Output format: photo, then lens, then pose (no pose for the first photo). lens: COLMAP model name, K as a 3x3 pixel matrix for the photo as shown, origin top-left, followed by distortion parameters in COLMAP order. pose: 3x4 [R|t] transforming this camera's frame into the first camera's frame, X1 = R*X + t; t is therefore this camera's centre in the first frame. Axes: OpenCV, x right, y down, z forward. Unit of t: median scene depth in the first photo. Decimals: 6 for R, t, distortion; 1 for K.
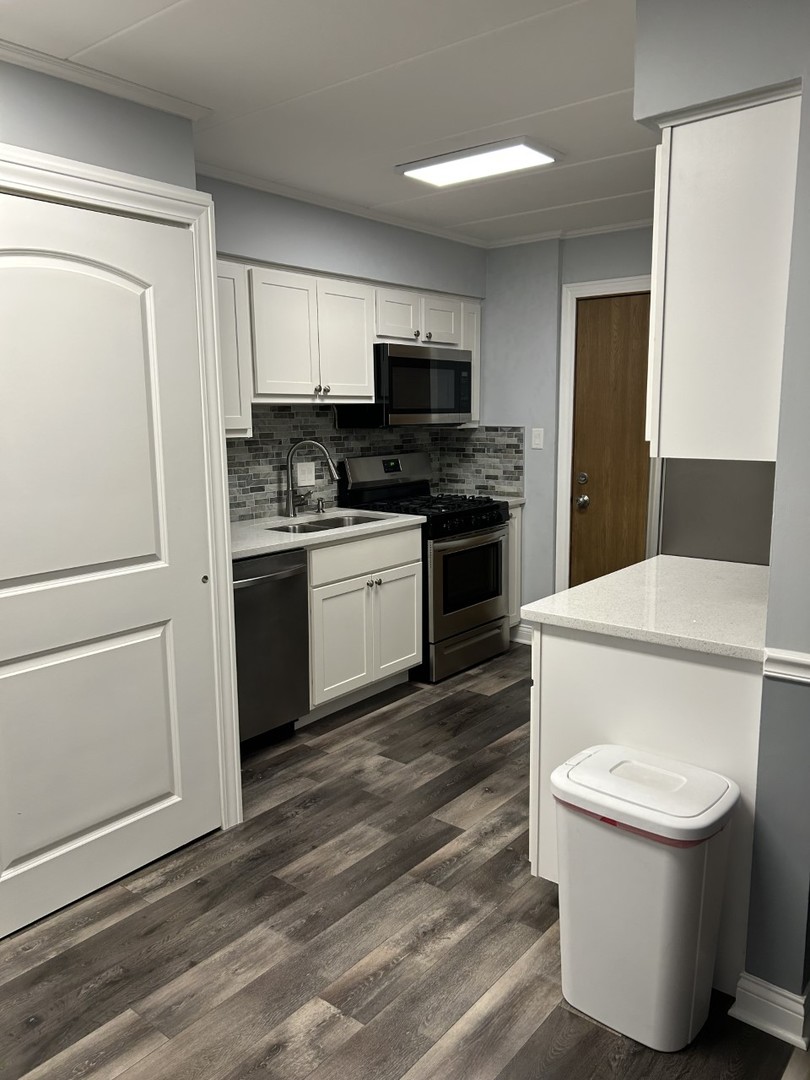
lens RADIAL K [[814.7, 0, 406.7], [0, 814.7, 535.8], [0, 0, 1]] dist [0.054427, -0.067961]
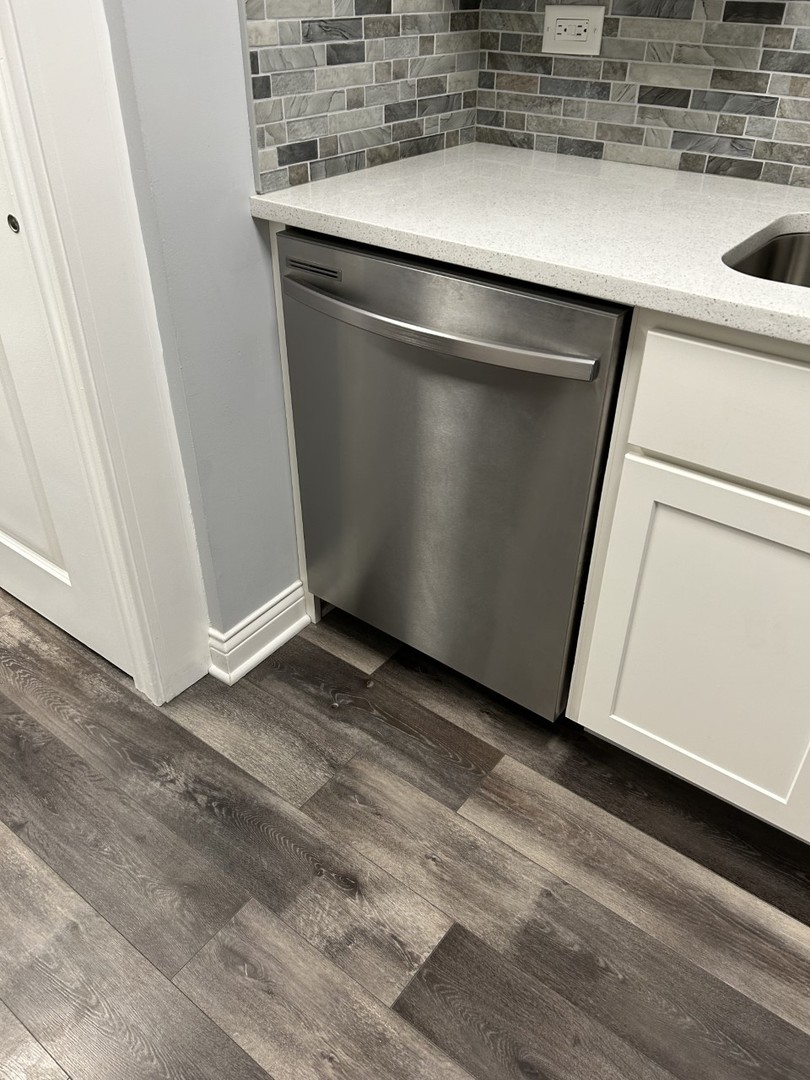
lens RADIAL K [[814.7, 0, 402.7], [0, 814.7, 539.6], [0, 0, 1]] dist [0.054427, -0.067961]
pose [[0.022419, 0.580036, -0.814282, 0.156616], [-0.168015, 0.805088, 0.568862, -0.071210], [0.985529, 0.124058, 0.115504, 0.886967]]
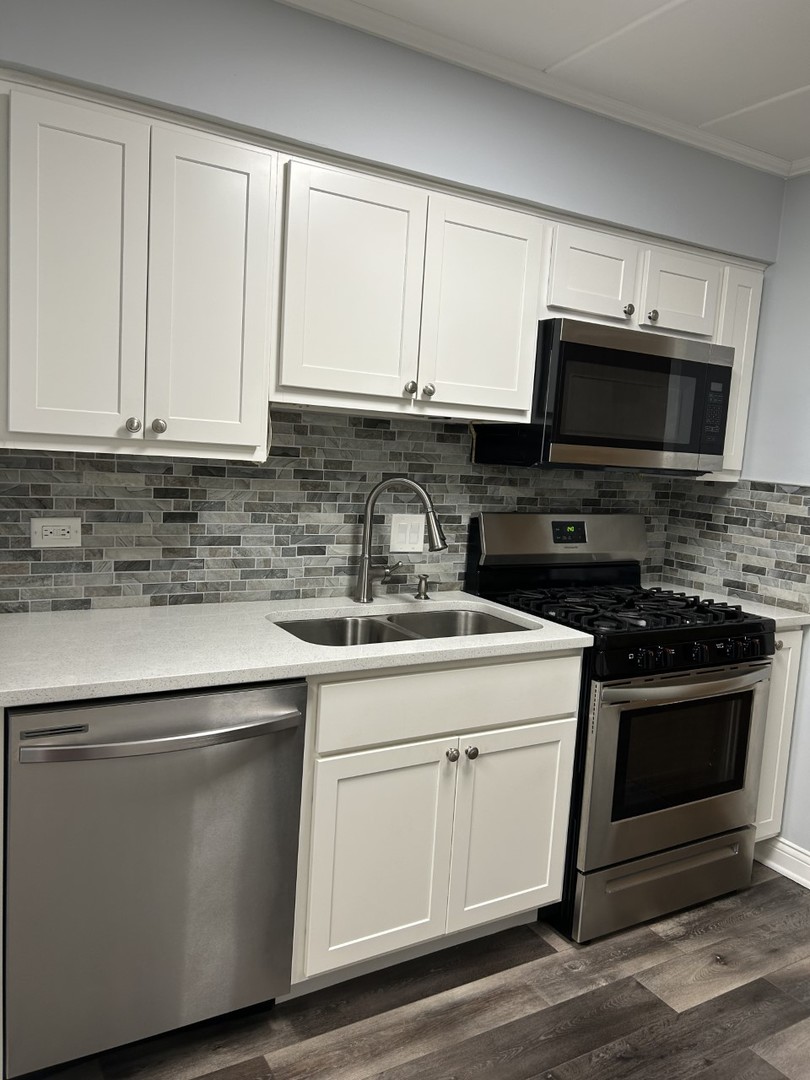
lens RADIAL K [[814.7, 0, 397.1], [0, 814.7, 537.9], [0, 0, 1]] dist [0.054427, -0.067961]
pose [[0.930622, 0.108387, -0.349565, 0.099235], [-0.124999, 0.991836, -0.025245, -0.067806], [0.343974, 0.067189, 0.936572, 0.520775]]
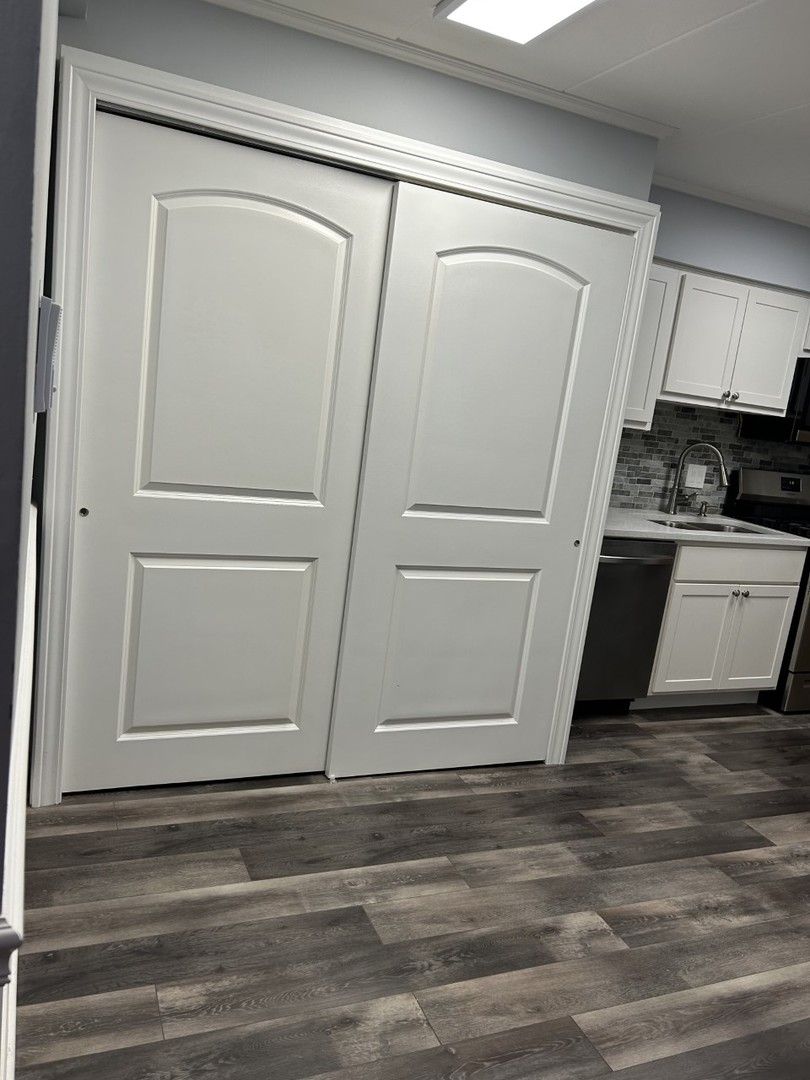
lens RADIAL K [[814.7, 0, 404.2], [0, 814.7, 538.4], [0, 0, 1]] dist [0.054427, -0.067961]
pose [[0.873190, 0.208369, -0.440593, 0.031525], [-0.208079, 0.976854, 0.049601, 0.030465], [0.440730, 0.048367, 0.896336, -0.092980]]
